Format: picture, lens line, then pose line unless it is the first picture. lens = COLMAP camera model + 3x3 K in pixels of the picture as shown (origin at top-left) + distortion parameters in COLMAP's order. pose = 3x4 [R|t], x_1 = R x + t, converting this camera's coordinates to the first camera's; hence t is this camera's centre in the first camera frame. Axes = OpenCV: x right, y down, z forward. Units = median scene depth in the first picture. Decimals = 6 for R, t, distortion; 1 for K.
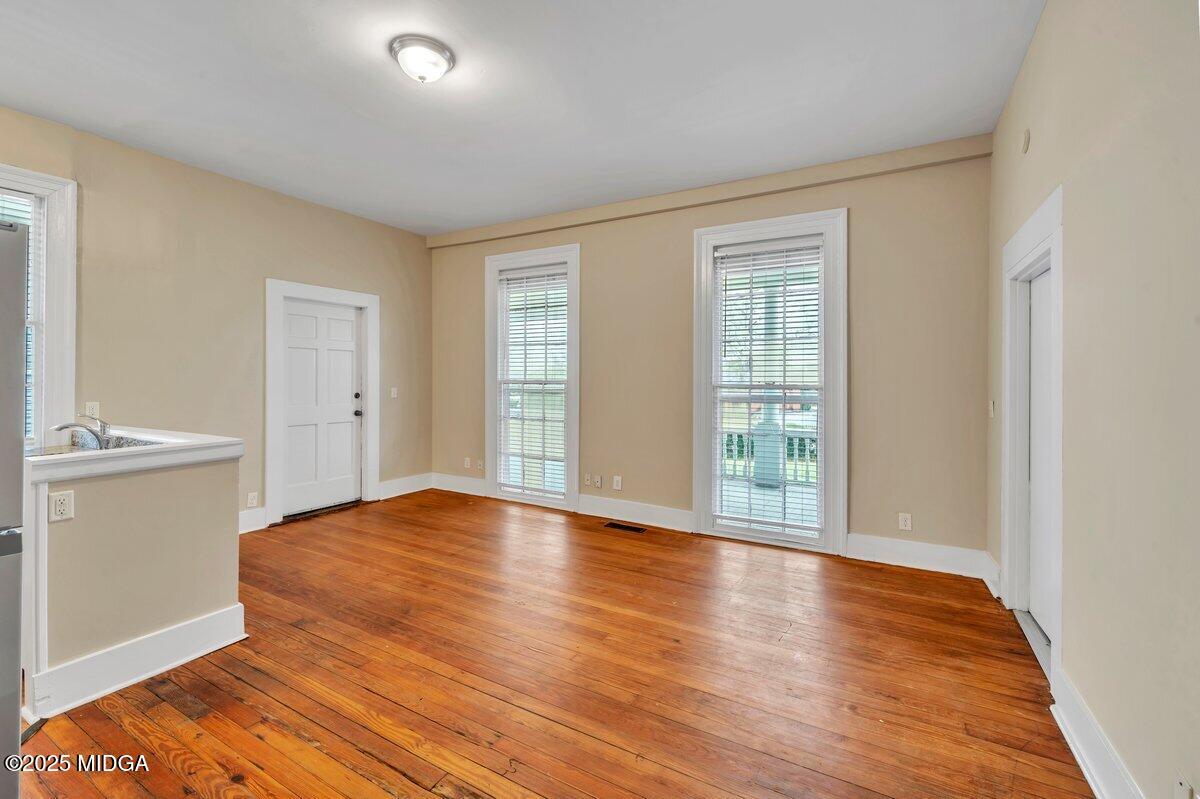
lens RADIAL K [[504.1, 0, 600.4], [0, 504.1, 380.3], [0, 0, 1]] dist [0.000780, 0.000107]
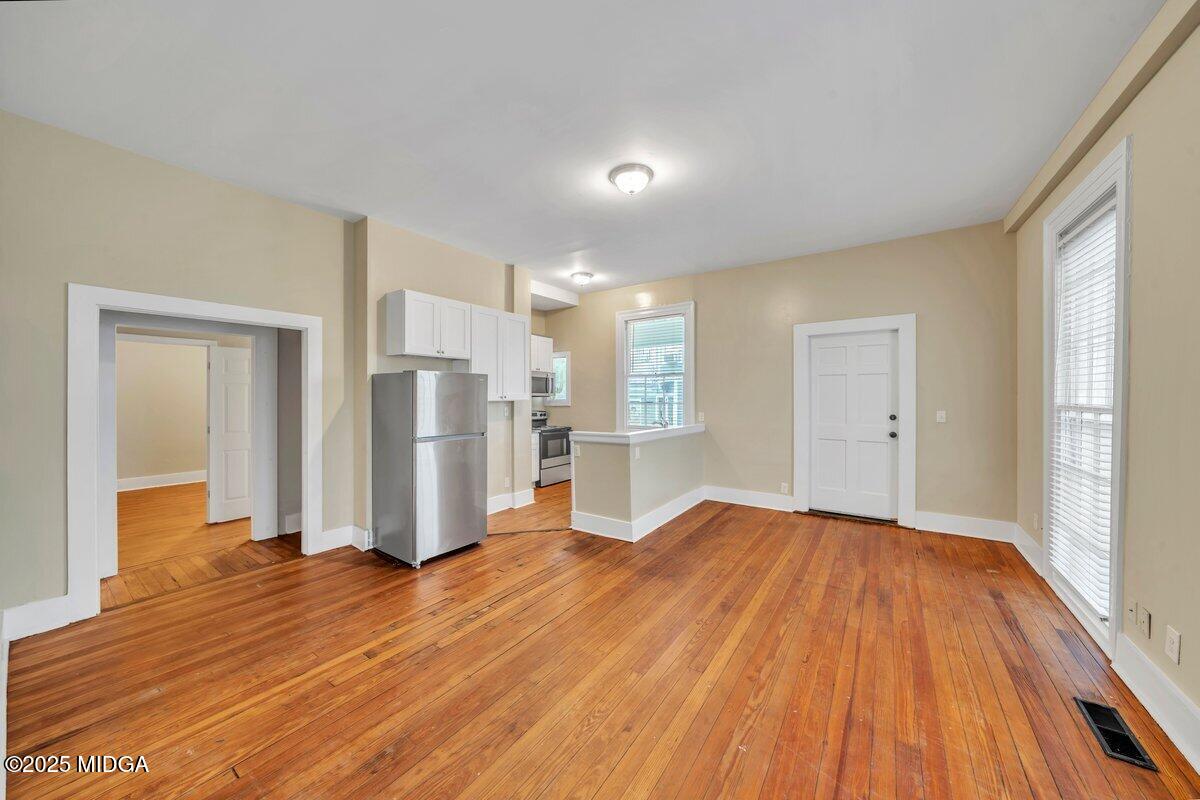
lens RADIAL K [[415.9, 0, 600.0], [0, 415.9, 400.0], [0, 0, 1]] dist [-0.011349, -0.000062]
pose [[-0.086531, 0.009109, -0.996208, 0.524691], [-0.000256, 0.999958, 0.009165, -0.016066], [0.996249, 0.001048, -0.086525, 0.648037]]
